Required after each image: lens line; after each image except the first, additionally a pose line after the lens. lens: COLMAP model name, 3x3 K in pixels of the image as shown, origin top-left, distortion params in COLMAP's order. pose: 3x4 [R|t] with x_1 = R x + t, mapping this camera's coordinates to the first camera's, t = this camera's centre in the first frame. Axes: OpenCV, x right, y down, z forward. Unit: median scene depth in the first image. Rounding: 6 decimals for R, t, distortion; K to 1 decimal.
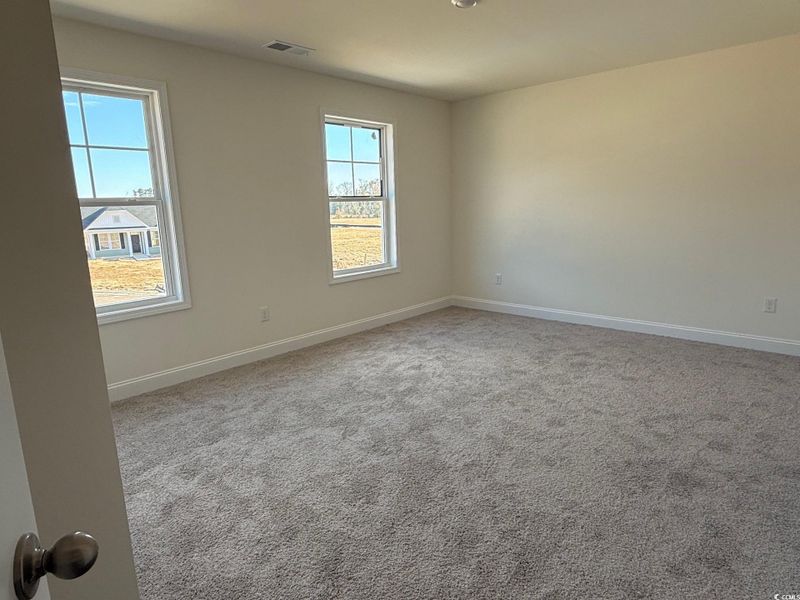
lens RADIAL K [[472.9, 0, 405.6], [0, 472.9, 303.0], [0, 0, 1]] dist [-0.001187, 0.001612]
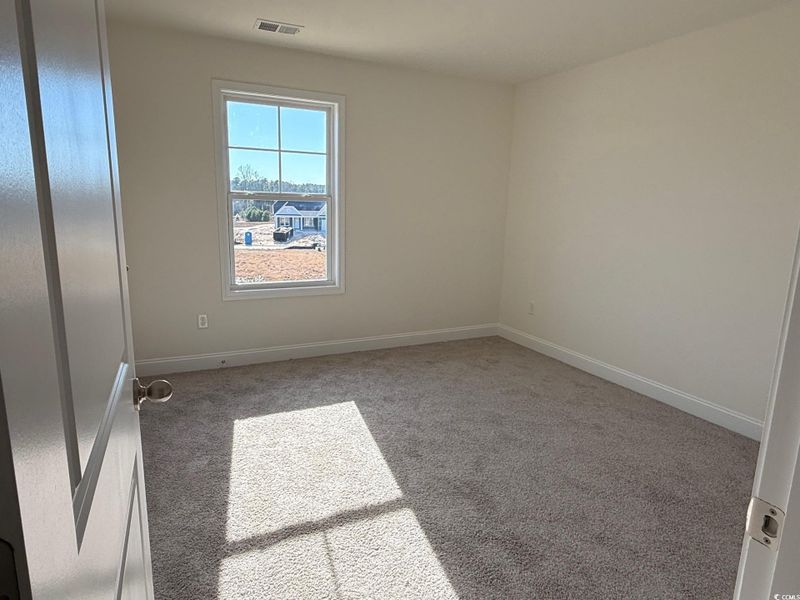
lens RADIAL K [[449.1, 0, 398.7], [0, 449.1, 280.1], [0, 0, 1]] dist [-0.000018, 0.000005]
pose [[0.923794, 0.106712, -0.367719, 0.165944], [-0.123559, 0.992082, -0.022506, -0.040352], [0.362406, 0.066226, 0.929665, 0.173038]]
